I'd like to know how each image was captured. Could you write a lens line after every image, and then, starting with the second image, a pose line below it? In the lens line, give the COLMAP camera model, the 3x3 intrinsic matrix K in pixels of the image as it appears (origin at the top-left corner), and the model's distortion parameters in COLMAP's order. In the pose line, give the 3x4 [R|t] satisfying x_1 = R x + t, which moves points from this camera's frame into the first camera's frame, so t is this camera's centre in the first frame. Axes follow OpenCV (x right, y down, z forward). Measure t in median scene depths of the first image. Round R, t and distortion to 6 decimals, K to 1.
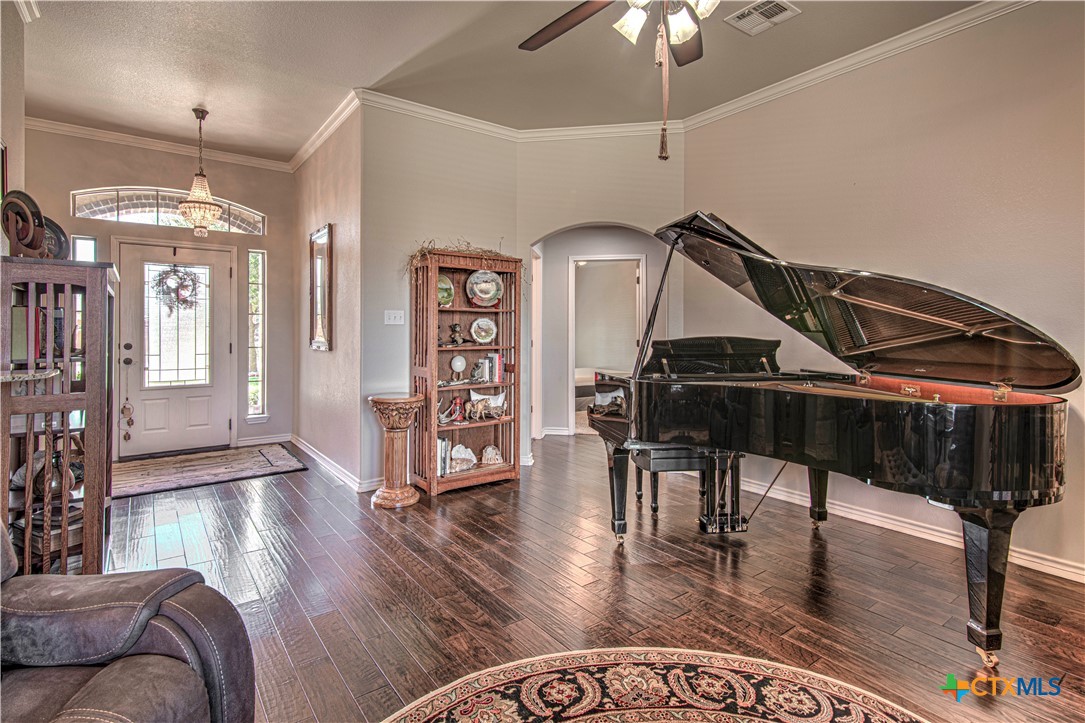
lens RADIAL K [[524.1, 0, 518.4], [0, 524.1, 328.0], [0, 0, 1]] dist [0.010216, -0.000666]
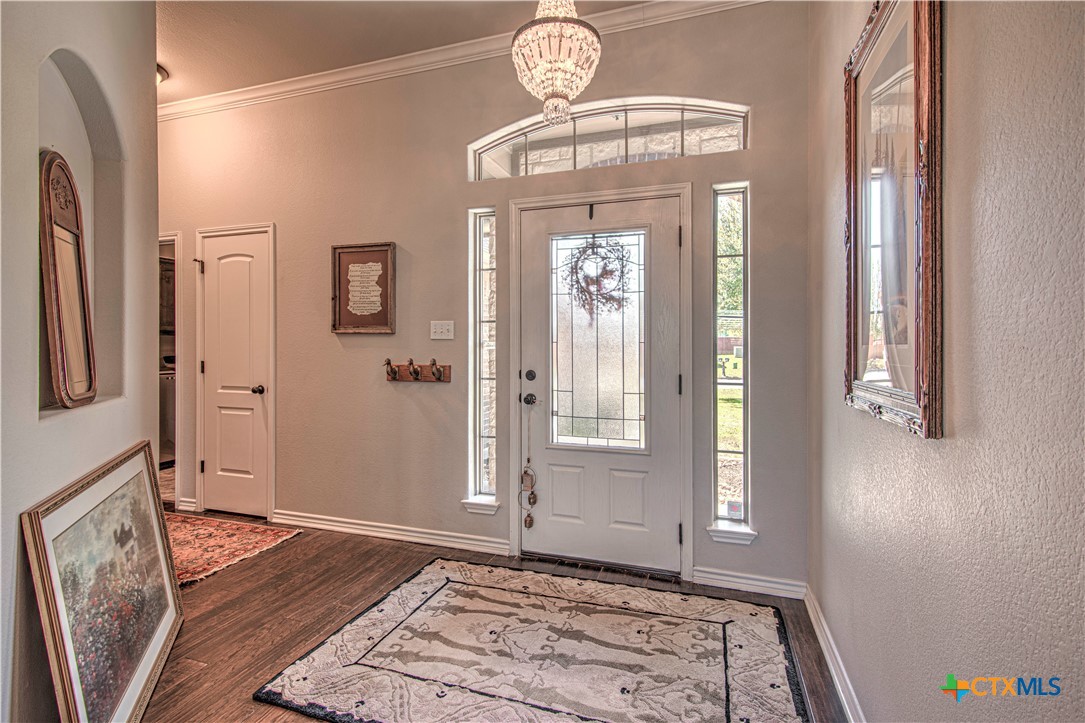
lens RADIAL K [[500.7, 0, 544.4], [0, 500.7, 346.2], [0, 0, 1]] dist [0.022603, -0.001843]
pose [[0.590101, -0.002922, -0.807324, -0.242399], [0.001526, 0.999996, -0.002504, 0.002064], [0.807328, 0.000246, 0.590103, 0.632475]]
